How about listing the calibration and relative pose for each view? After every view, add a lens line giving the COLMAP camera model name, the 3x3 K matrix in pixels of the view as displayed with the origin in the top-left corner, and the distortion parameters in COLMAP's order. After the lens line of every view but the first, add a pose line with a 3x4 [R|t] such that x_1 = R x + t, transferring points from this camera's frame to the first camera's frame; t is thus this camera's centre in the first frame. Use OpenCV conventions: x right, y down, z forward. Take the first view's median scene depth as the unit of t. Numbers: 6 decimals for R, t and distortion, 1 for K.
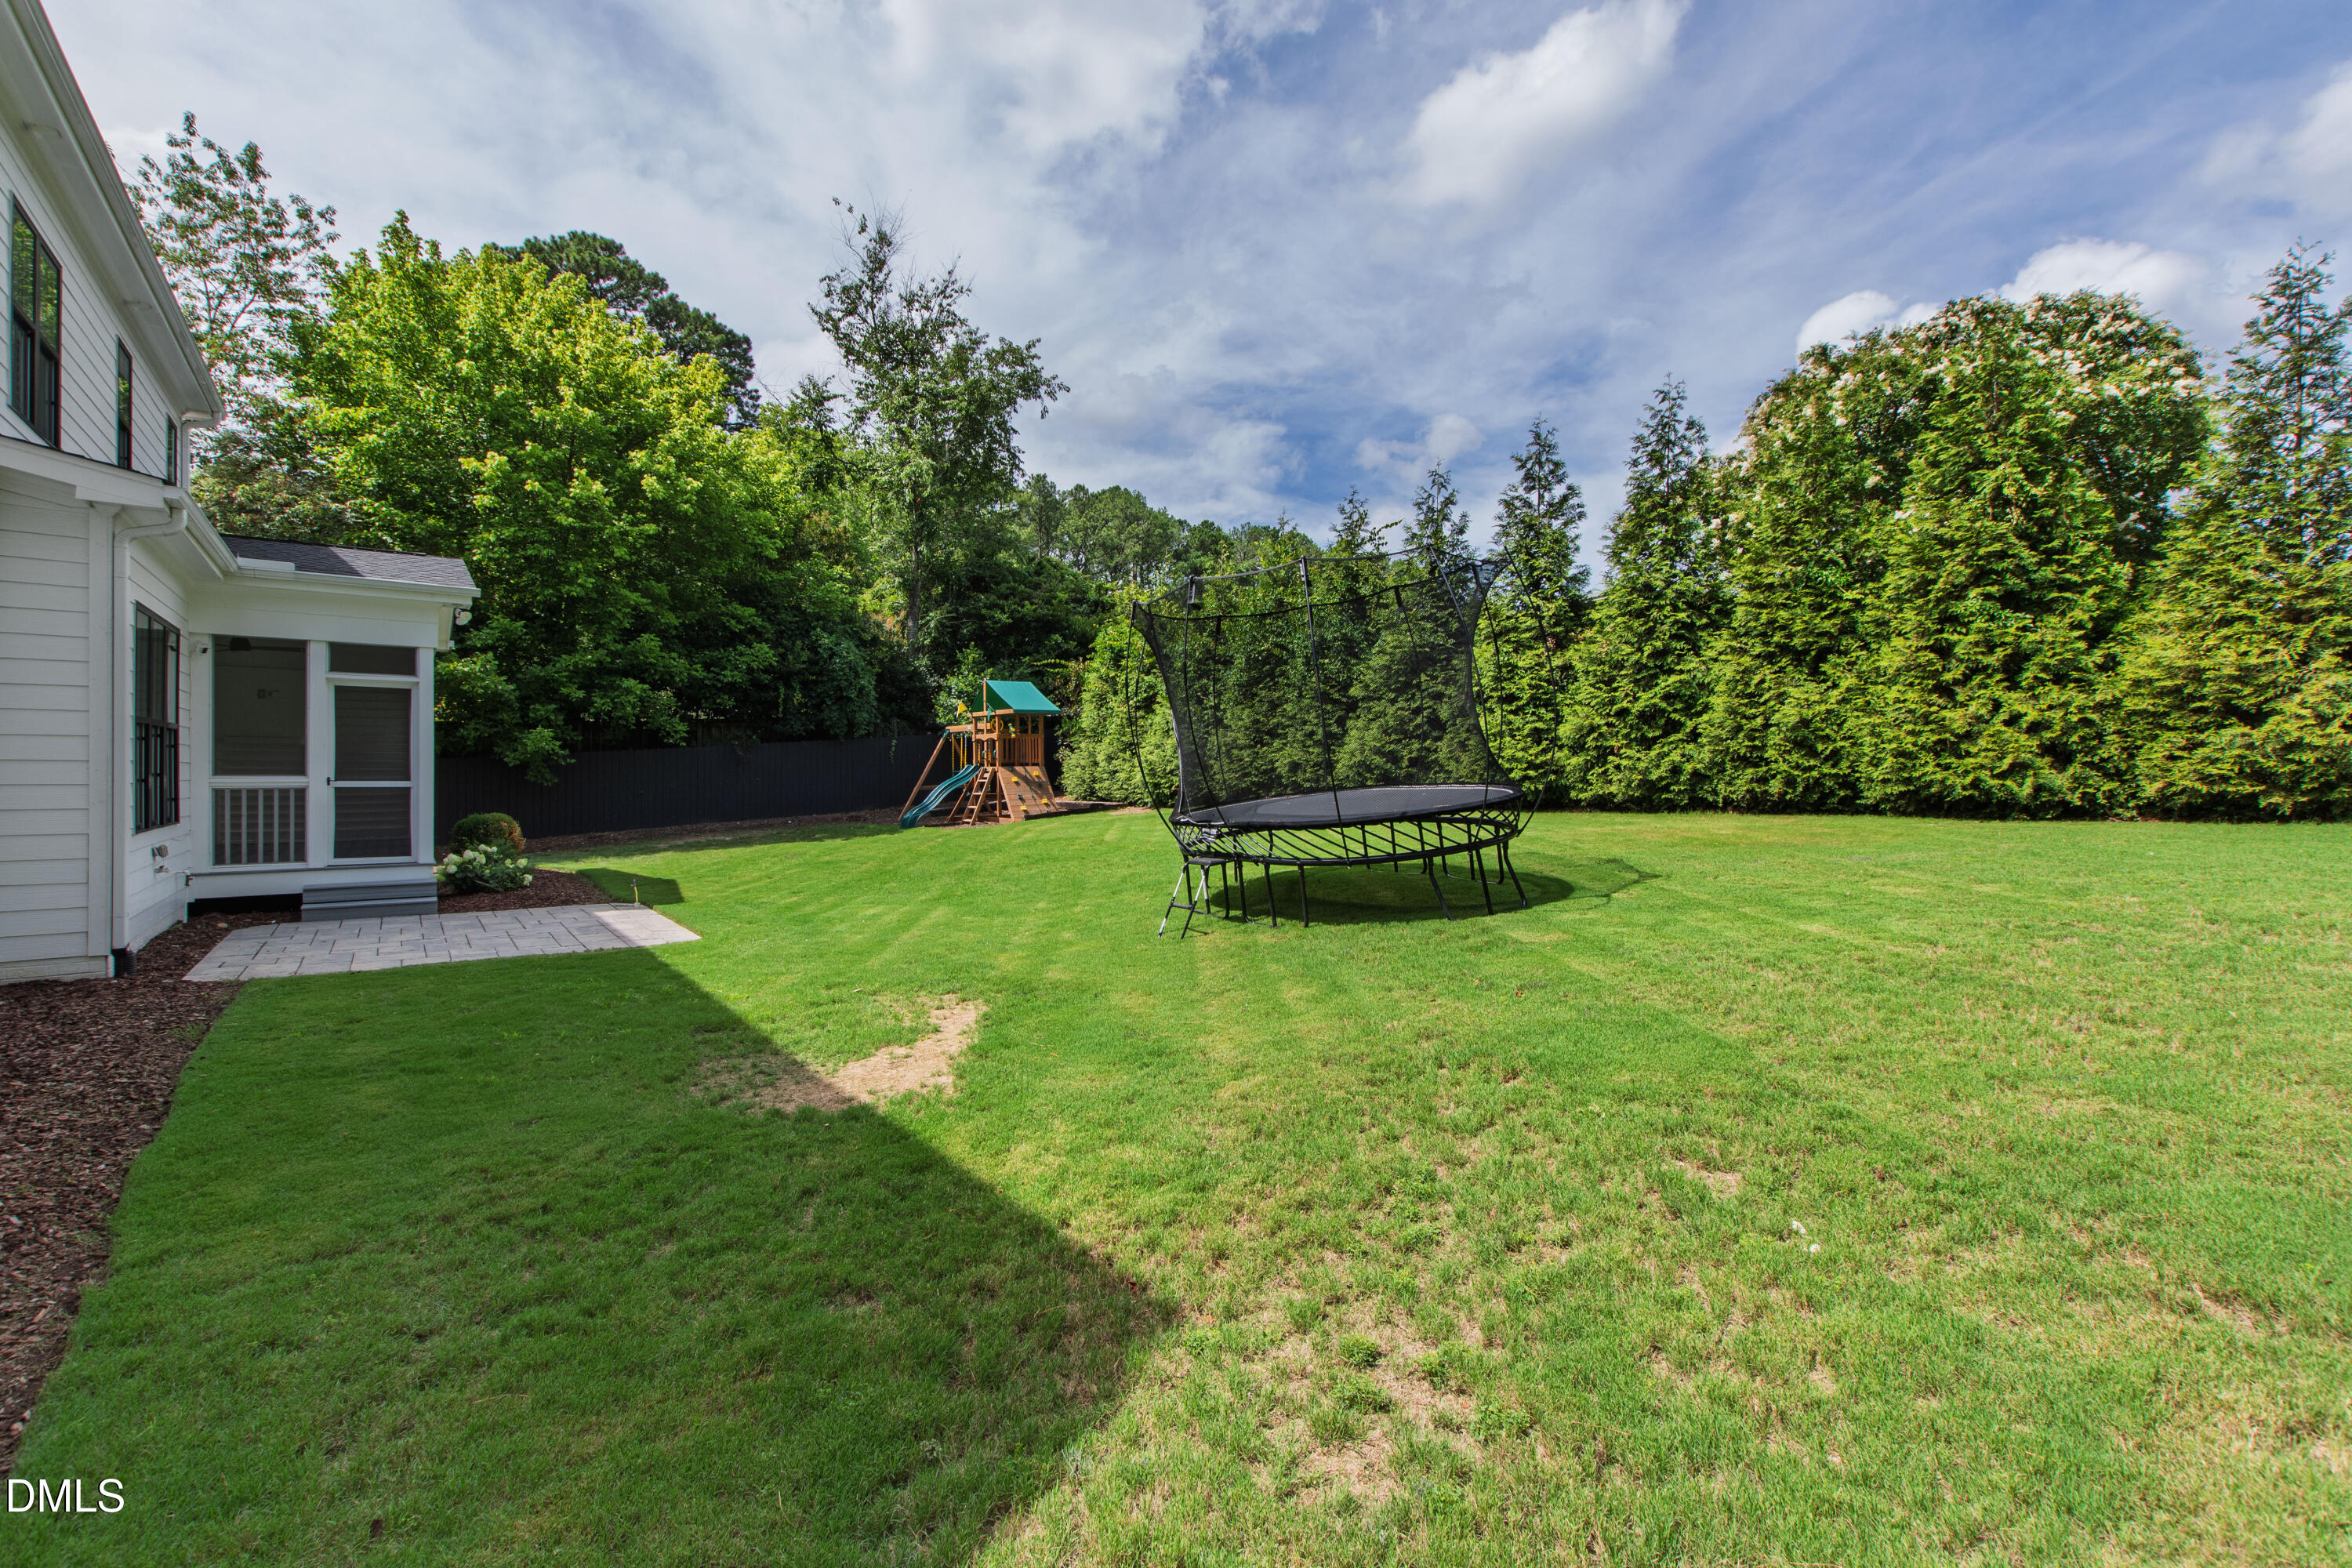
lens RADIAL K [[1124.4, 0, 1176.0], [0, 1124.4, 784.0], [0, 0, 1]] dist [-0.000011, -0.000801]
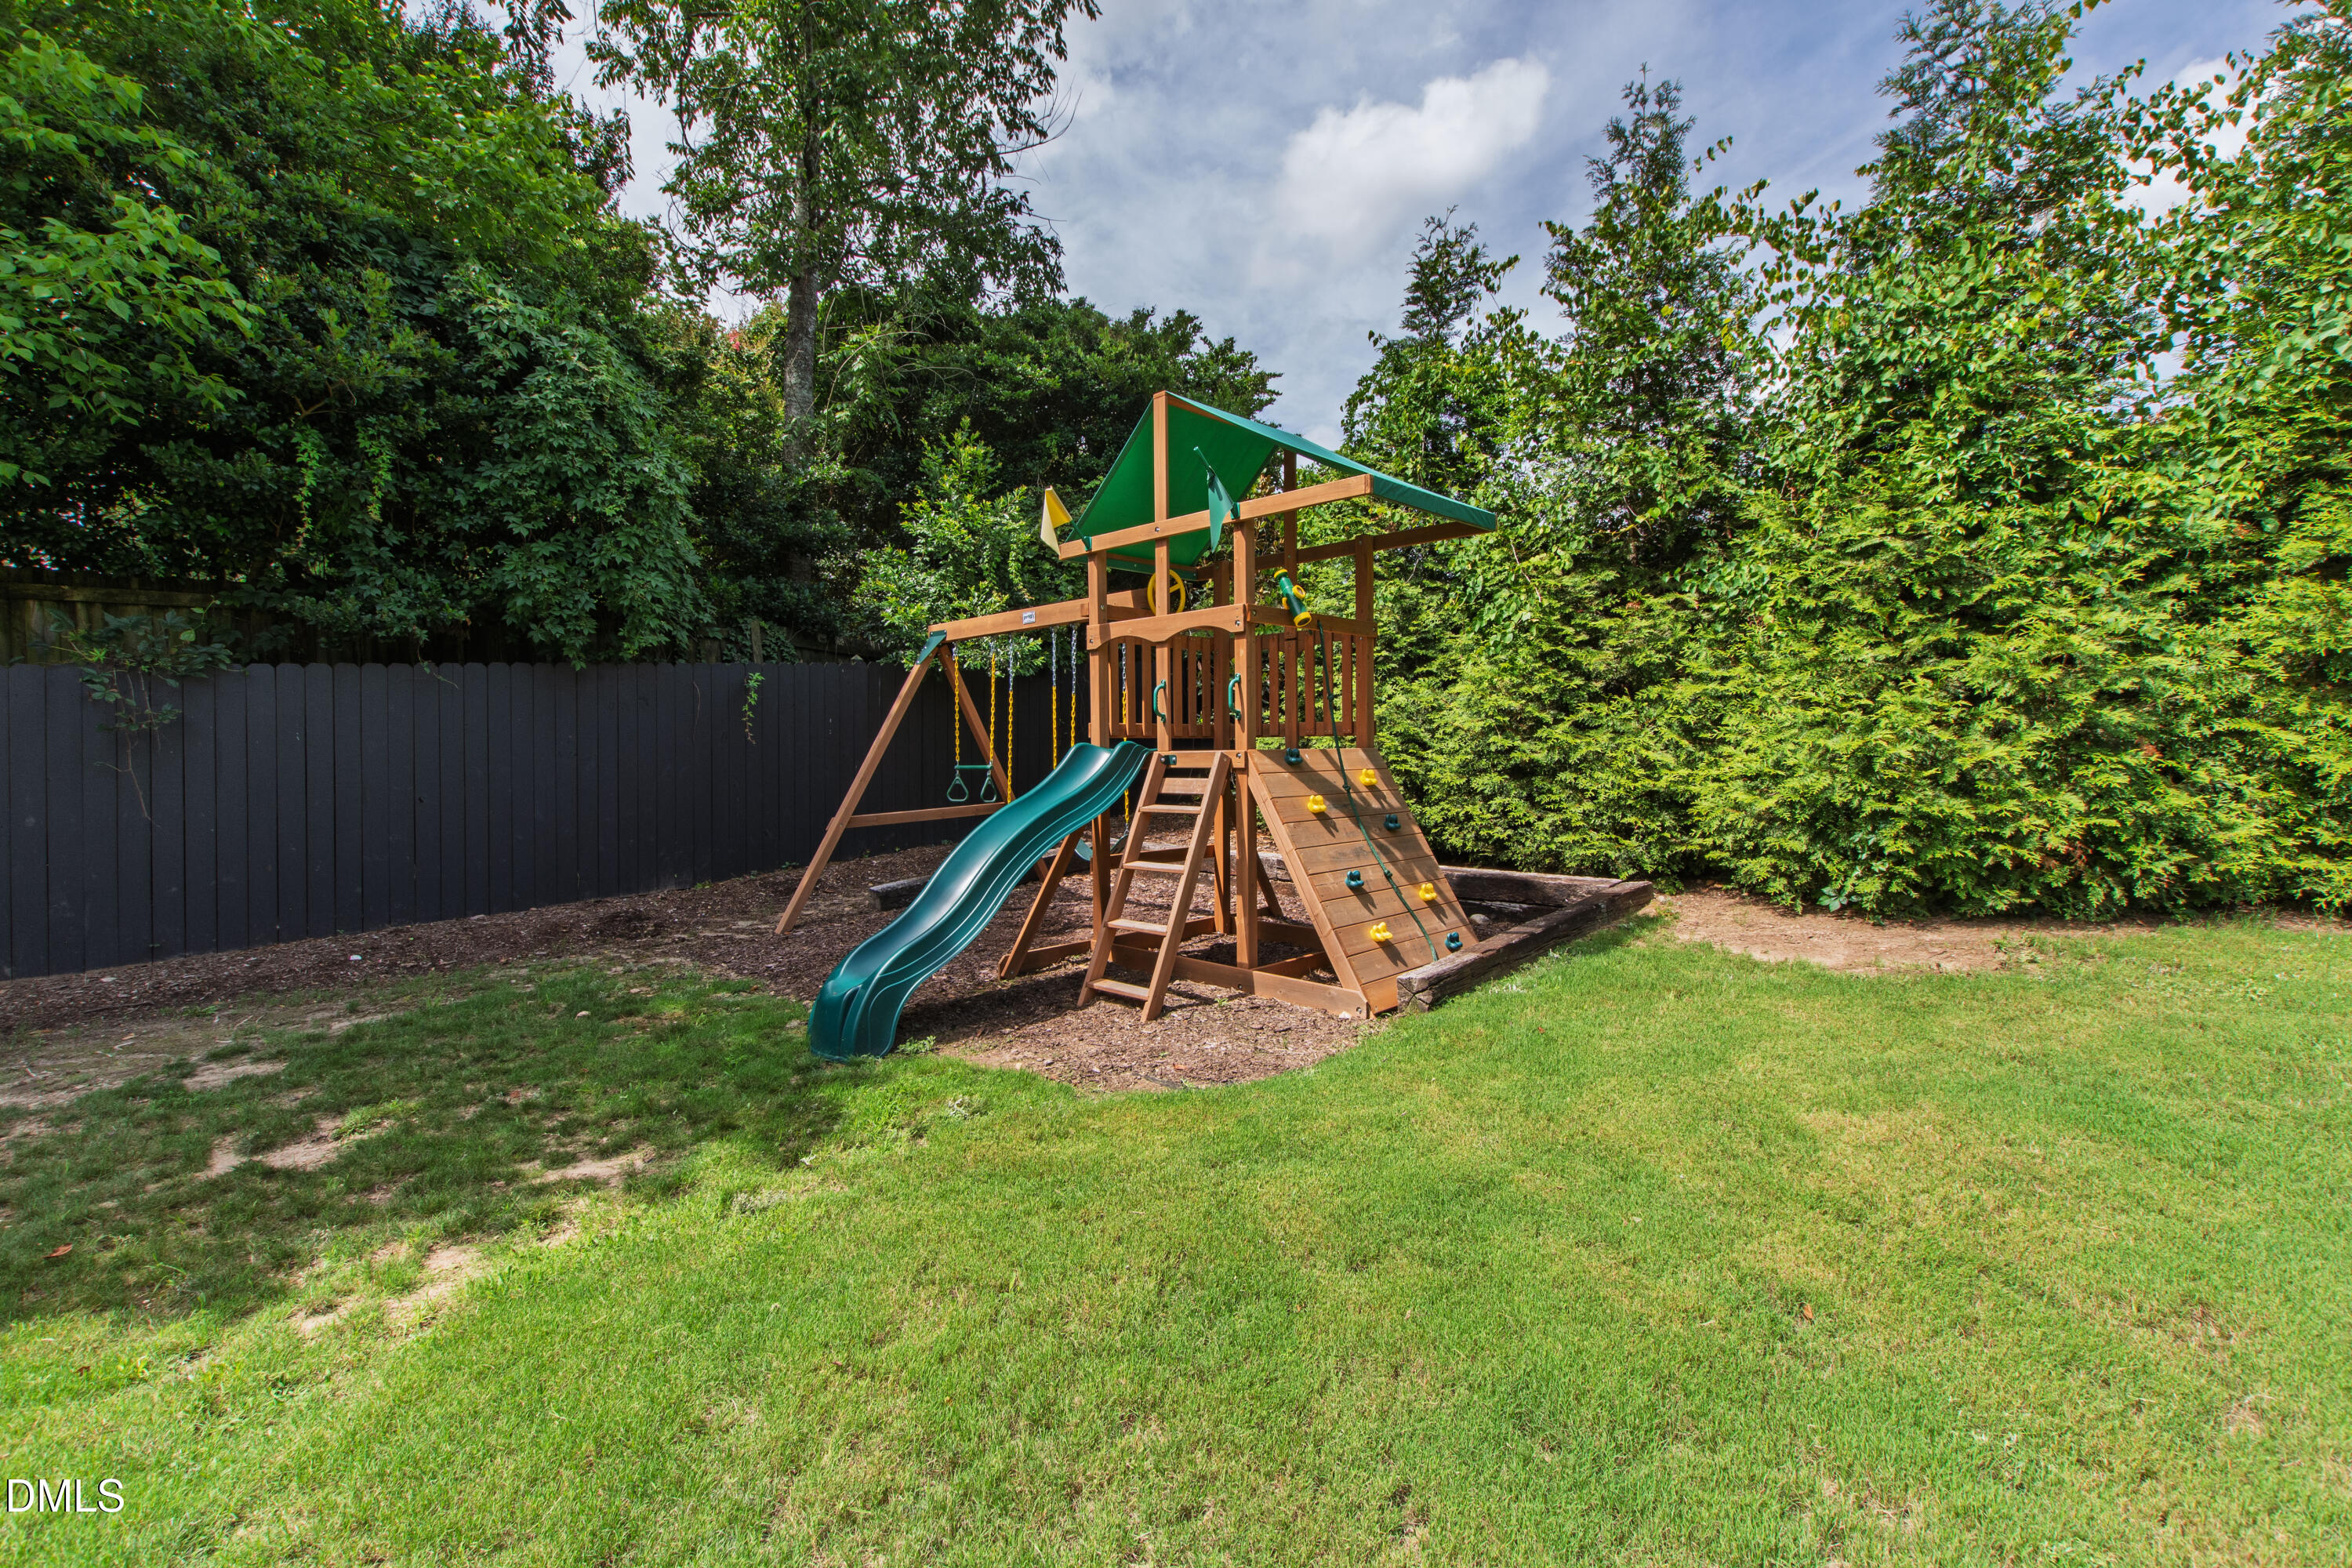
lens RADIAL K [[1124.4, 0, 1176.0], [0, 1124.4, 784.0], [0, 0, 1]] dist [-0.000011, -0.000801]
pose [[0.991436, -0.012664, 0.129978, -0.180330], [0.011518, 0.999888, 0.009561, -0.009783], [-0.130085, -0.007982, 0.991471, 0.688225]]
